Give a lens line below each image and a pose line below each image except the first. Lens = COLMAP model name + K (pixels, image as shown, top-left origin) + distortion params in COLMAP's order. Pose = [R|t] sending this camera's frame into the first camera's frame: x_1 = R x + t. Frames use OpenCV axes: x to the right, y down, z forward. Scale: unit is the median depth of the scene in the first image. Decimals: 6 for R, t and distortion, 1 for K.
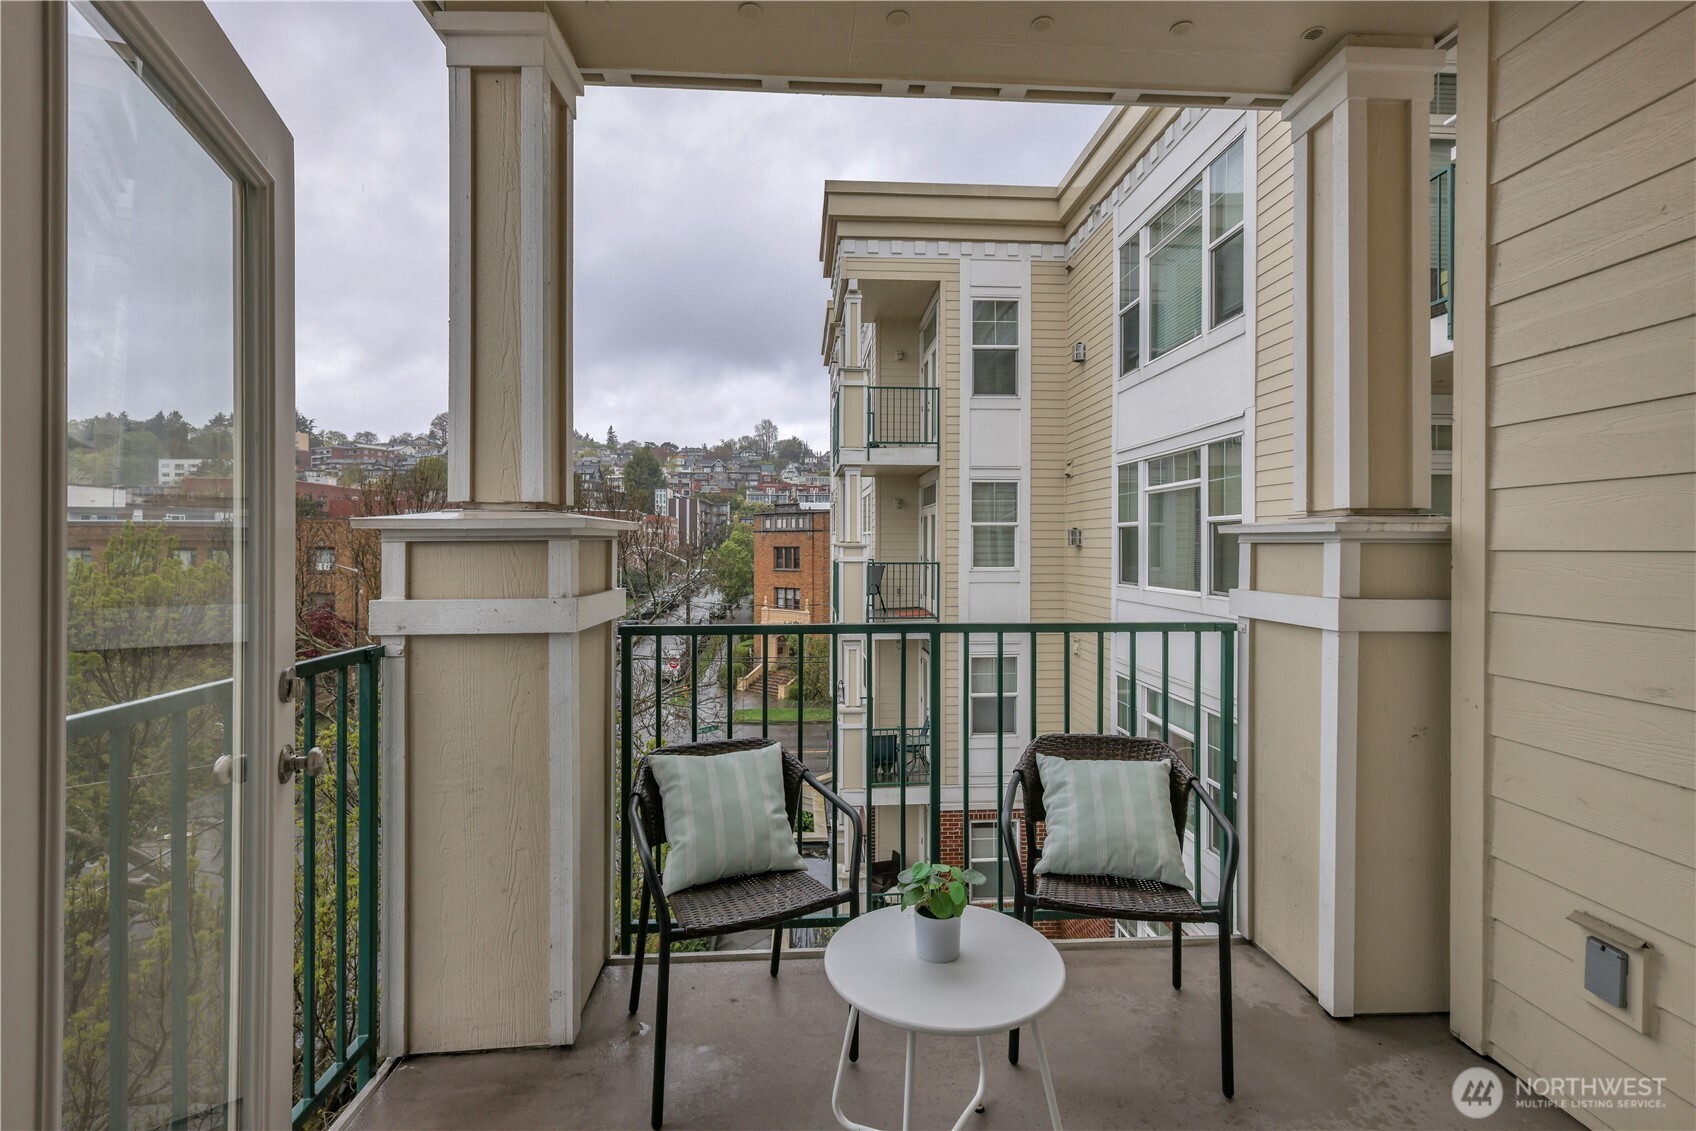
lens RADIAL K [[753.8, 0, 839.2], [0, 753.8, 555.4], [0, 0, 1]] dist [-0.000564, 0.000153]
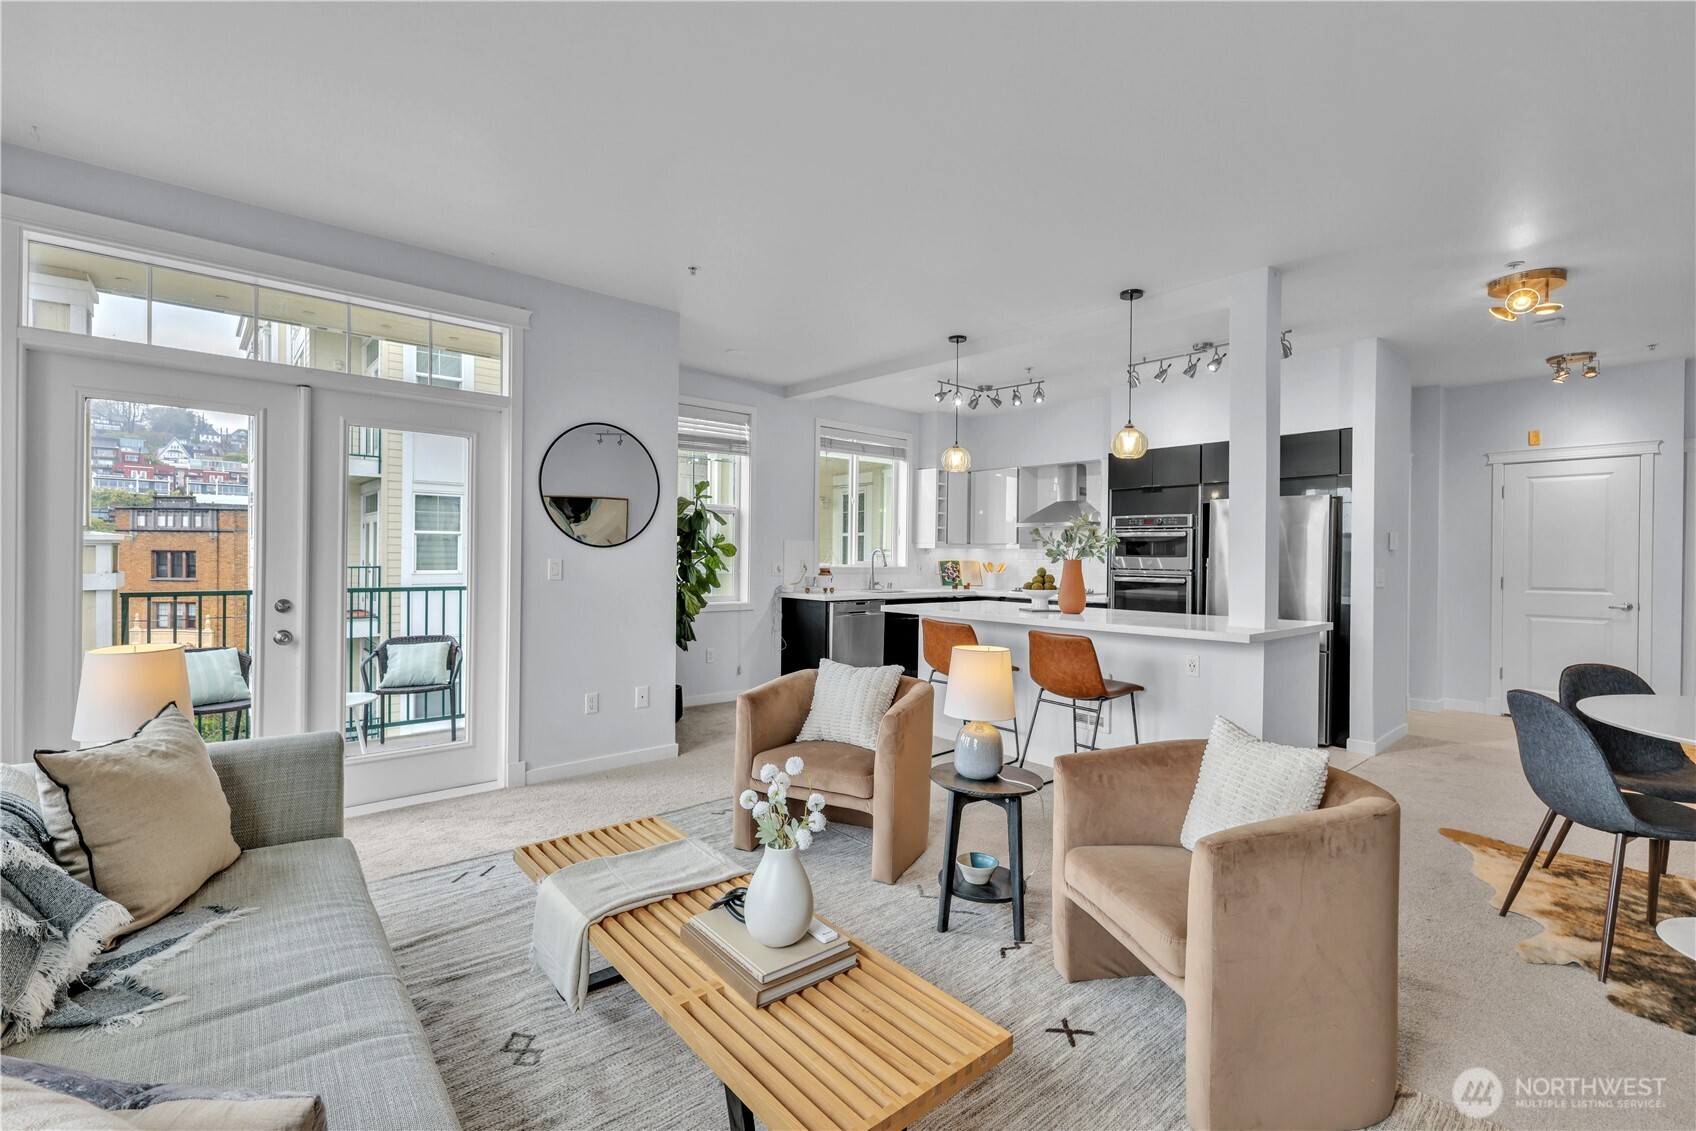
lens RADIAL K [[760.8, 0, 851.5], [0, 760.8, 560.8], [0, 0, 1]] dist [0.007602, 0.000501]
pose [[0.789202, 0.005356, 0.614110, -0.005776], [-0.002900, 0.999983, -0.004995, 0.004007], [-0.614126, 0.002161, 0.789205, -0.244678]]
